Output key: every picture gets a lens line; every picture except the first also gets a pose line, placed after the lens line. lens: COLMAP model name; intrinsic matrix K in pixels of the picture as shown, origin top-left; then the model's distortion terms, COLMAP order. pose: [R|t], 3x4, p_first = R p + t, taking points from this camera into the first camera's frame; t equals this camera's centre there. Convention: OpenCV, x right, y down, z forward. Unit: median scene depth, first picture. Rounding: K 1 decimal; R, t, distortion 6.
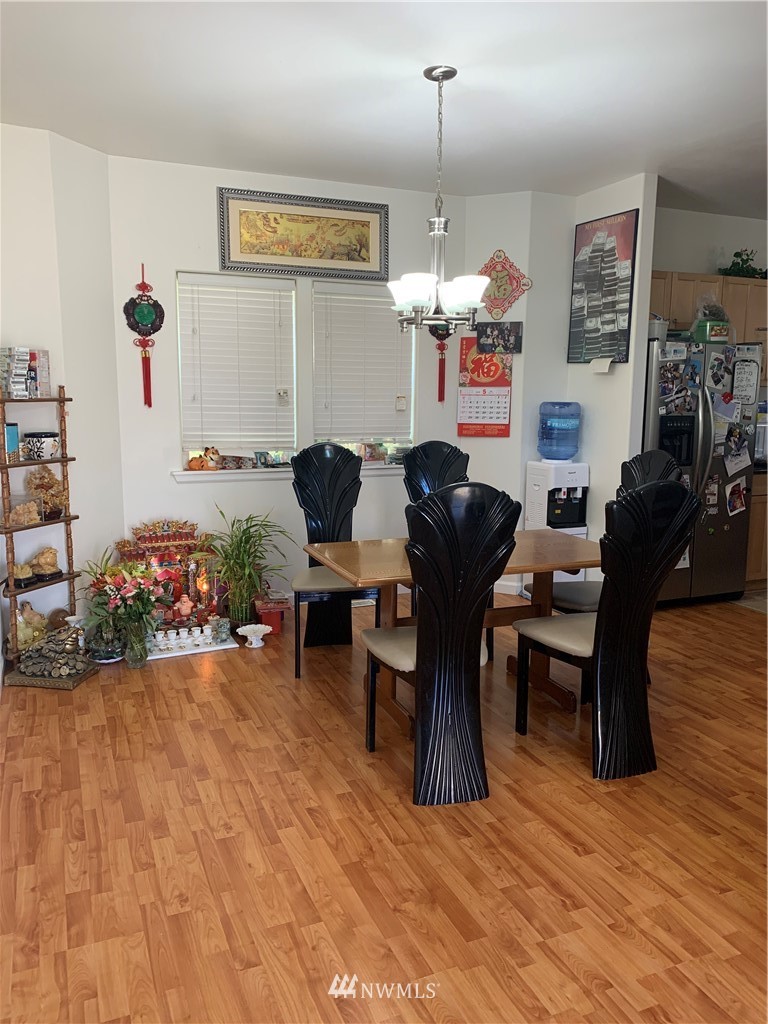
lens RADIAL K [[797.3, 0, 384.8], [0, 797.3, 512.7], [0, 0, 1]] dist [0.042288, -0.056631]
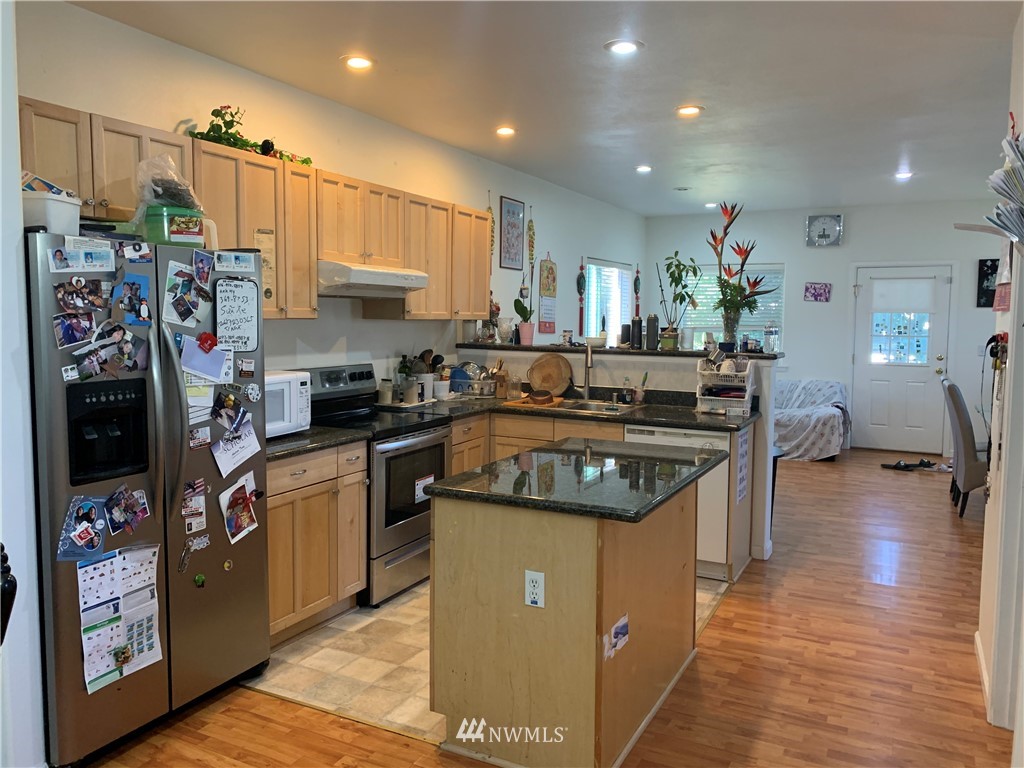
lens RADIAL K [[797.3, 0, 513.1], [0, 797.3, 380.6], [0, 0, 1]] dist [0.042288, -0.056631]
pose [[0.771996, -0.057948, 0.632980, 0.233564], [0.094243, 0.995264, -0.023827, -0.081949], [-0.628602, 0.078048, 0.773801, 0.427389]]
